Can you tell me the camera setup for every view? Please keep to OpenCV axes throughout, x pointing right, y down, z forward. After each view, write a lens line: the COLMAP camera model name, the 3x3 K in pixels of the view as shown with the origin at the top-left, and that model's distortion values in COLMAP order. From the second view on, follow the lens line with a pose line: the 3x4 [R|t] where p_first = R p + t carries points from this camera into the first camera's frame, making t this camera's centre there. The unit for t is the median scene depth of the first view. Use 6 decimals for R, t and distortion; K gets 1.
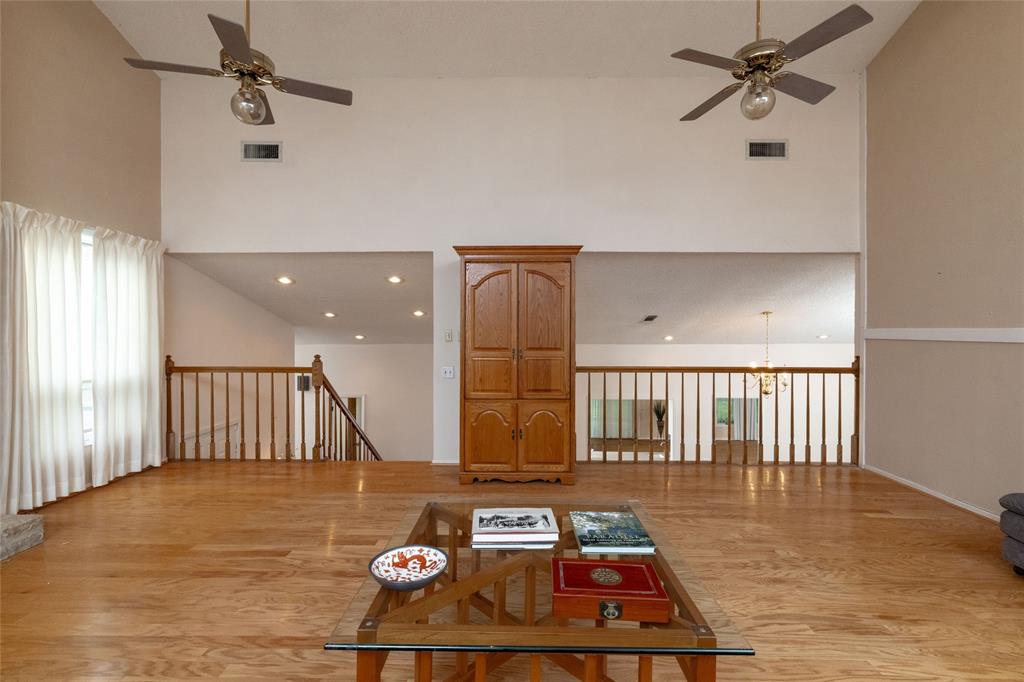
lens RADIAL K [[463.0, 0, 509.2], [0, 463.0, 341.8], [0, 0, 1]] dist [-0.000480, 0.000803]
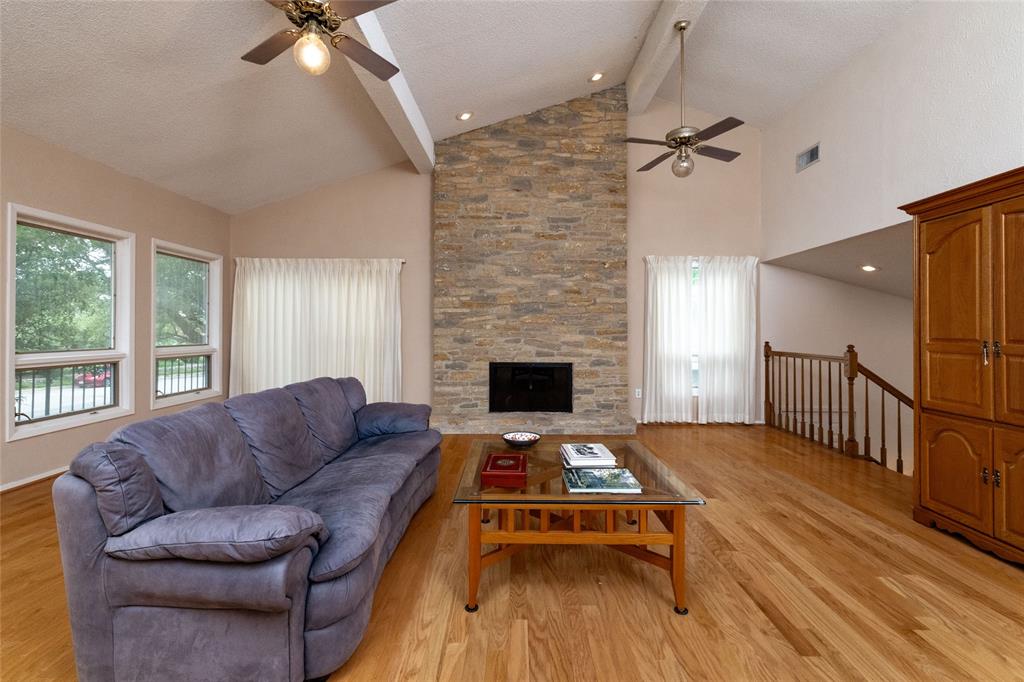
lens RADIAL K [[463.0, 0, 510.6], [0, 463.0, 325.1], [0, 0, 1]] dist [-0.000480, 0.000803]
pose [[0.001489, -0.014315, -0.999896, 1.160123], [-0.011670, 0.999829, -0.014331, 0.019732], [0.999931, 0.011690, 0.001321, 0.618192]]
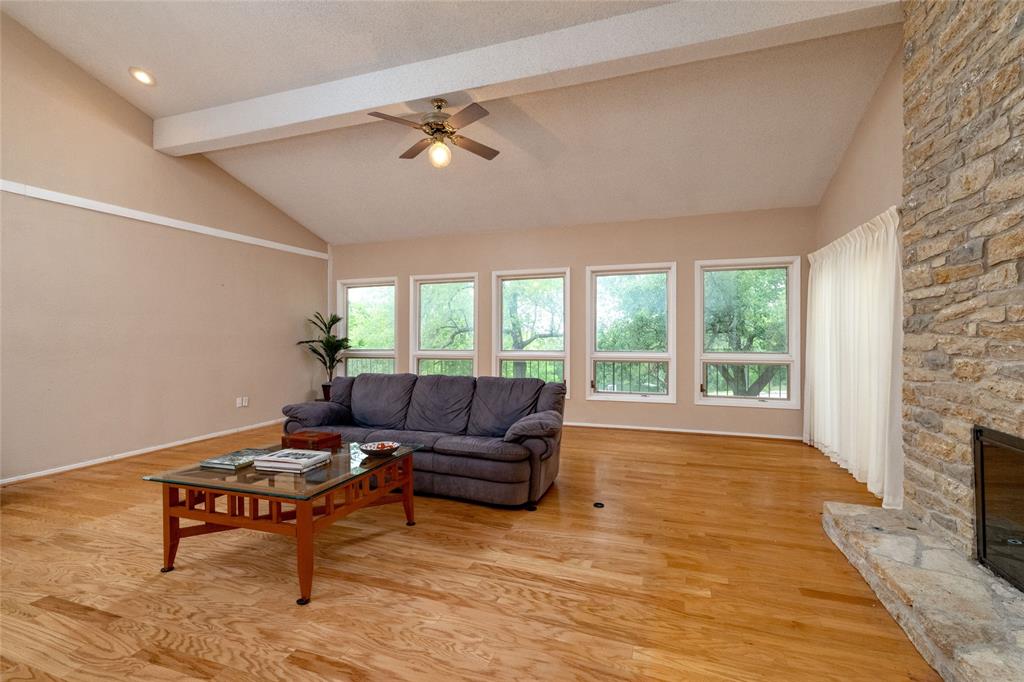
lens RADIAL K [[463.0, 0, 509.8], [0, 463.0, 336.1], [0, 0, 1]] dist [-0.000480, 0.000803]
pose [[-0.949203, -0.003046, 0.314649, -0.875858], [-0.000269, 0.999961, 0.008868, -0.000531], [-0.314664, 0.008333, -0.949167, 1.745091]]
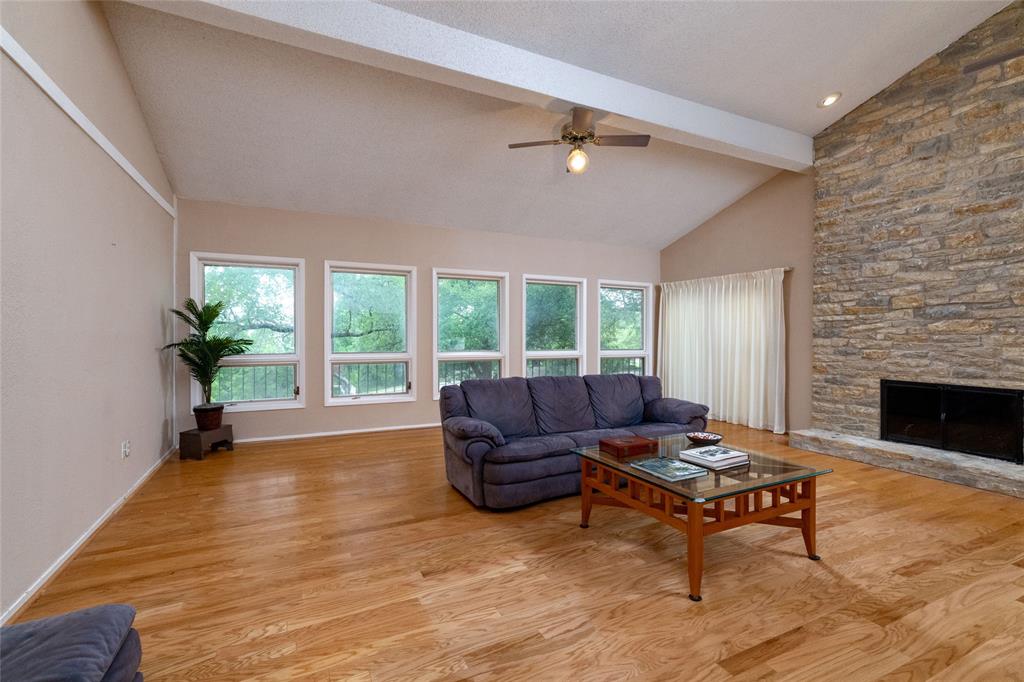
lens RADIAL K [[463.0, 0, 512.7], [0, 463.0, 339.6], [0, 0, 1]] dist [-0.000480, 0.000803]
pose [[-0.891000, -0.005852, -0.453966, 1.045670], [-0.012608, 0.999850, 0.011855, 0.002895], [0.453829, 0.016286, -0.890940, 1.659484]]
